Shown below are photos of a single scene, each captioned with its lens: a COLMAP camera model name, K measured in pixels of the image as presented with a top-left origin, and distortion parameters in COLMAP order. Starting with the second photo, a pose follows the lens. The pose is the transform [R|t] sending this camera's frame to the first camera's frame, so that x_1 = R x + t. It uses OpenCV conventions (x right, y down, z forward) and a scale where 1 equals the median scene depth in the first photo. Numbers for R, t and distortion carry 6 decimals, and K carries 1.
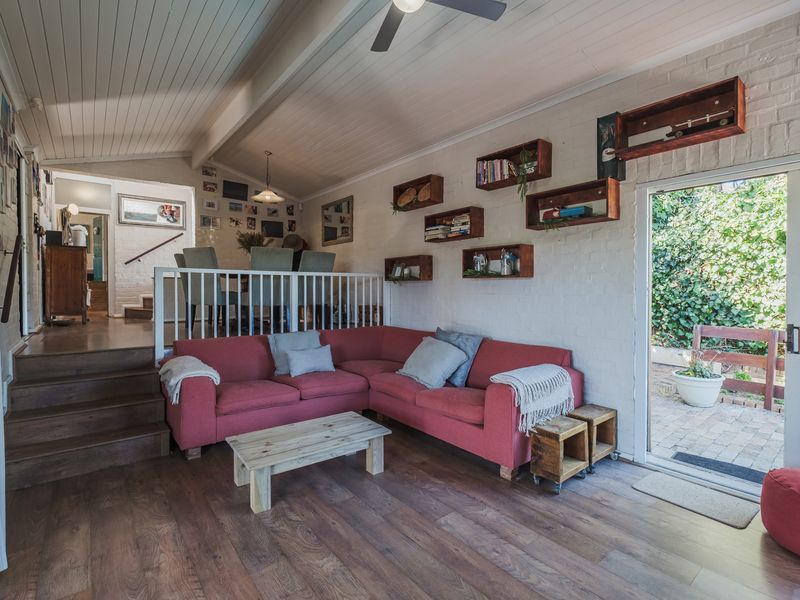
lens RADIAL K [[390.1, 0, 404.1], [0, 390.1, 297.8], [0, 0, 1]] dist [-0.004196, -0.001942]
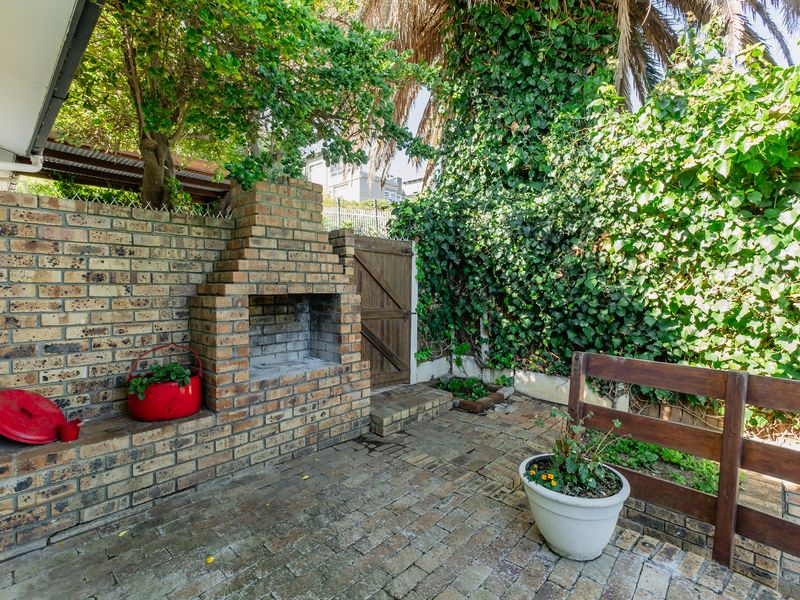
lens RADIAL K [[390.1, 0, 394.4], [0, 390.1, 297.8], [0, 0, 1]] dist [-0.004196, -0.001942]
pose [[0.991431, 0.004431, 0.130560, 0.409943], [-0.004723, 0.999987, 0.001925, 0.002188], [-0.130549, -0.002525, 0.991439, 0.488152]]
